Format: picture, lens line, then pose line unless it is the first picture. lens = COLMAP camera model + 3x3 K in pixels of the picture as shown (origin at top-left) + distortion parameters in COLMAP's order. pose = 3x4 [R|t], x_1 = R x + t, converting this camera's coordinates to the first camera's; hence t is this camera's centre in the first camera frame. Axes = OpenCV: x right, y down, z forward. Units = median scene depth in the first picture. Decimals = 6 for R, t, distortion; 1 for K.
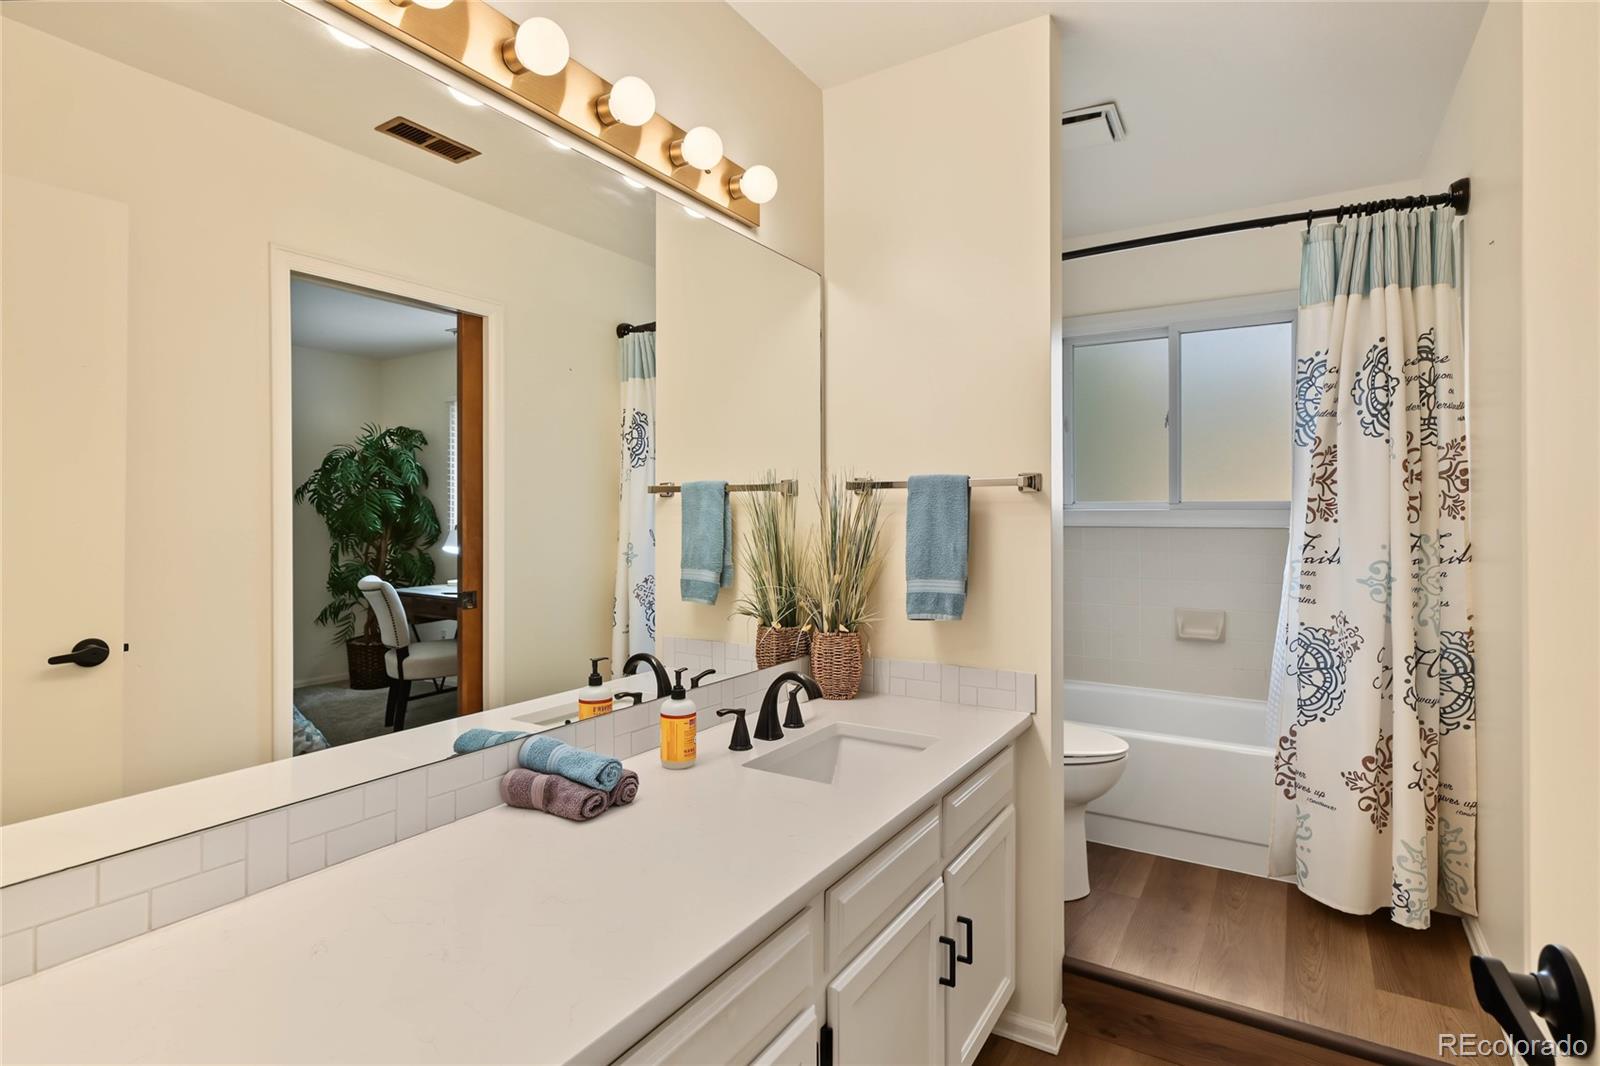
lens RADIAL K [[779.5, 0, 833.3], [0, 779.5, 512.4], [0, 0, 1]] dist [0.002562, 0.001059]
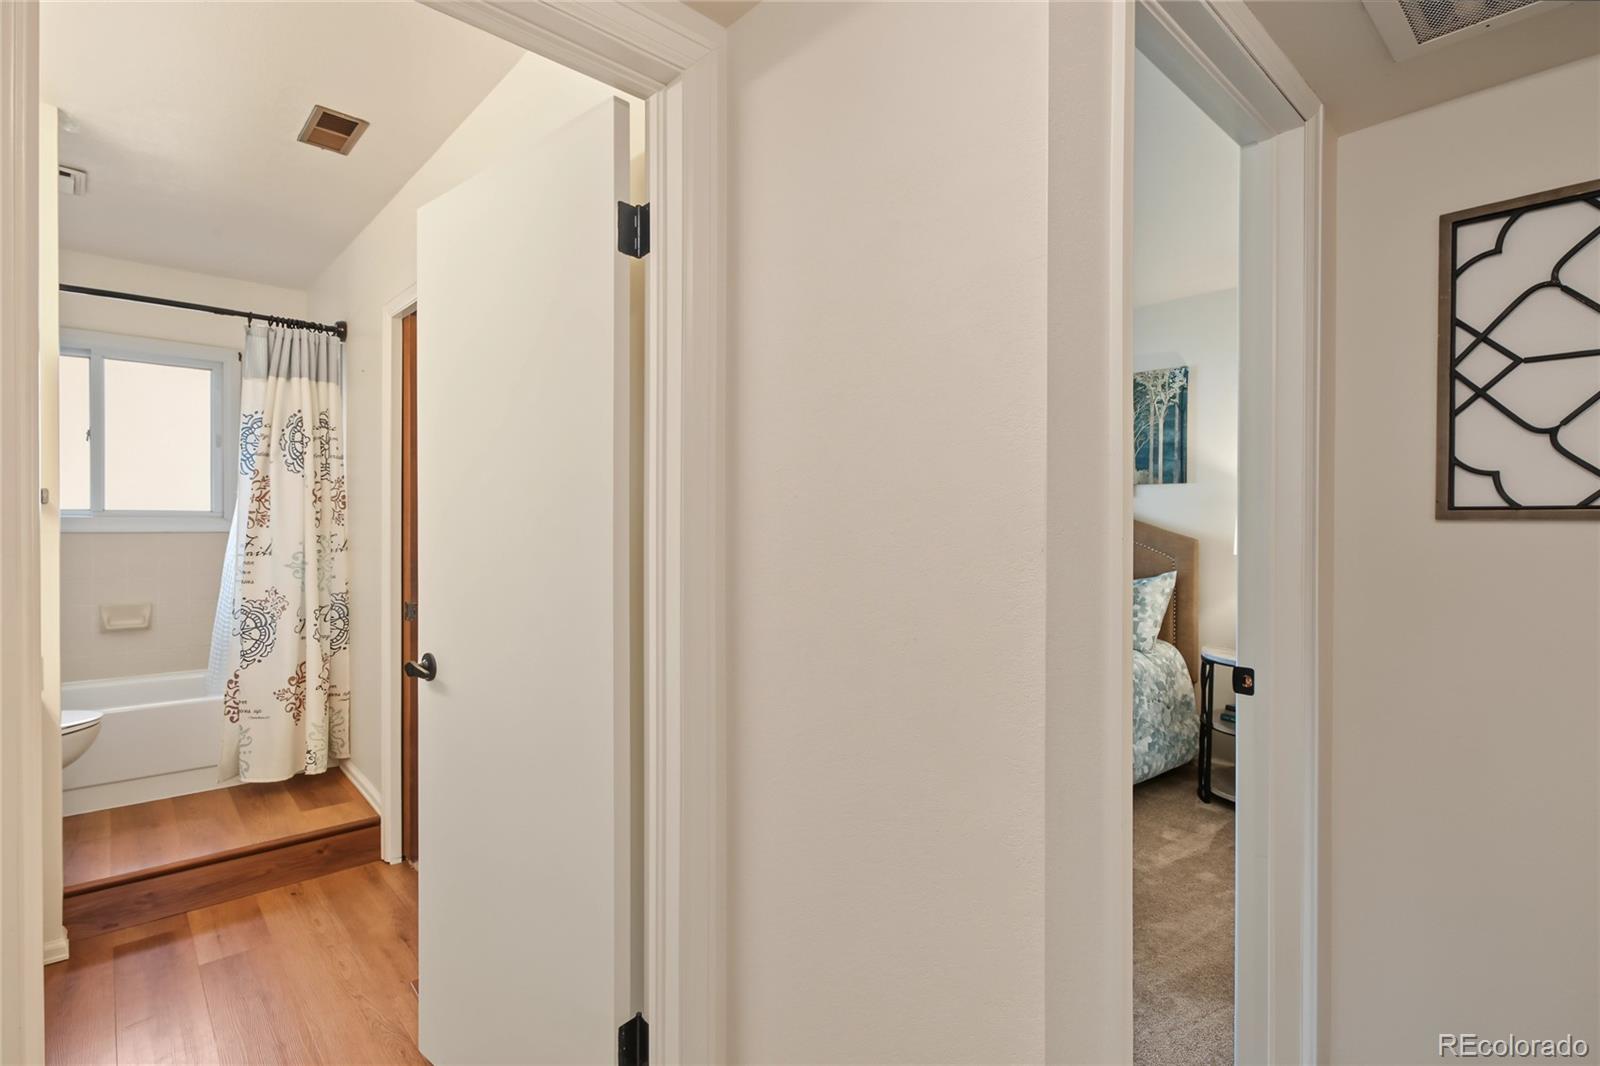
lens RADIAL K [[779.5, 0, 793.2], [0, 779.5, 531.2], [0, 0, 1]] dist [0.002562, 0.001059]
pose [[0.297024, -0.009457, 0.954823, -0.502677], [-0.010906, 0.999852, 0.013295, -0.011509], [-0.954808, -0.014362, 0.296877, -0.417131]]
